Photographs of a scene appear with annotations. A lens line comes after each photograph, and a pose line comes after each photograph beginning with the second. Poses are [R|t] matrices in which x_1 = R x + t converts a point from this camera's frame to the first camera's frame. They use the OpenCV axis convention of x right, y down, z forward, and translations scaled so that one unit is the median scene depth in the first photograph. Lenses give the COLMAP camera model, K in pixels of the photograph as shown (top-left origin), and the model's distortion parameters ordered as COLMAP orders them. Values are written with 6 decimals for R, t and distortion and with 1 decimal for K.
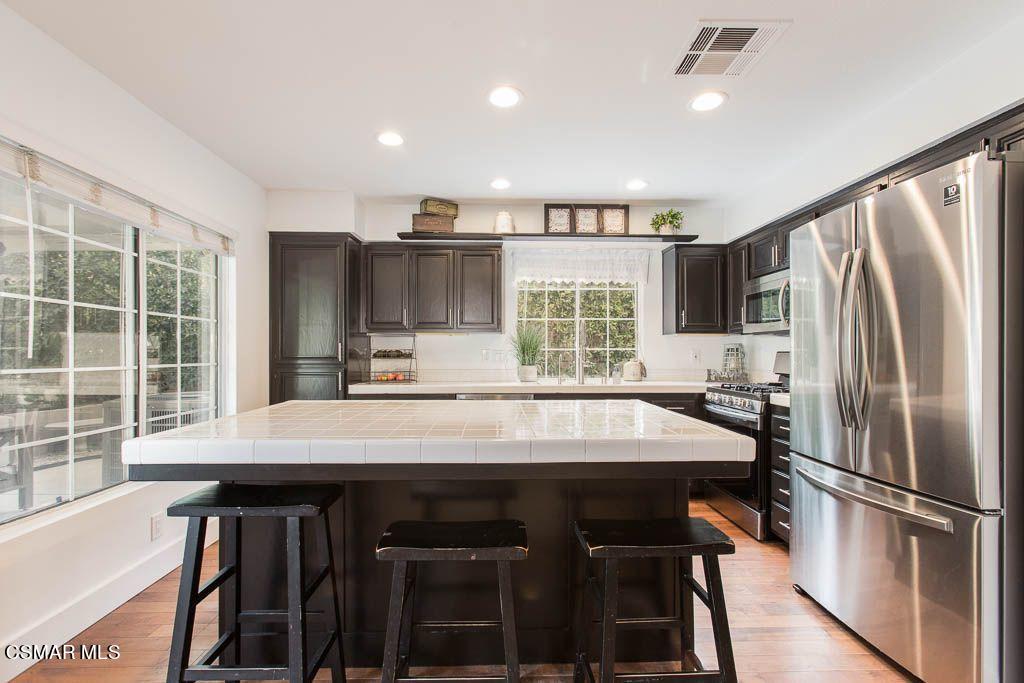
lens RADIAL K [[469.0, 0, 494.4], [0, 469.0, 352.3], [0, 0, 1]] dist [-0.004228, 0.006598]
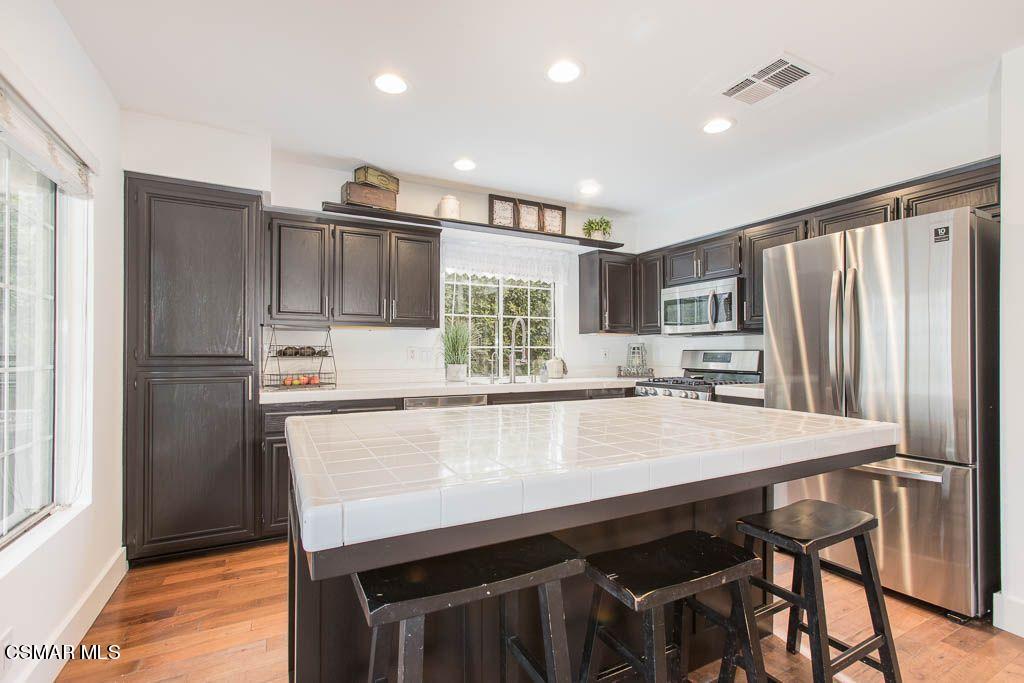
lens RADIAL K [[469.0, 0, 515.6], [0, 469.0, 346.1], [0, 0, 1]] dist [-0.004228, 0.006598]
pose [[0.890303, 0.006448, 0.455322, -0.276621], [-0.002181, 0.999949, -0.009897, 0.001241], [-0.455363, 0.007818, 0.890272, 0.133356]]
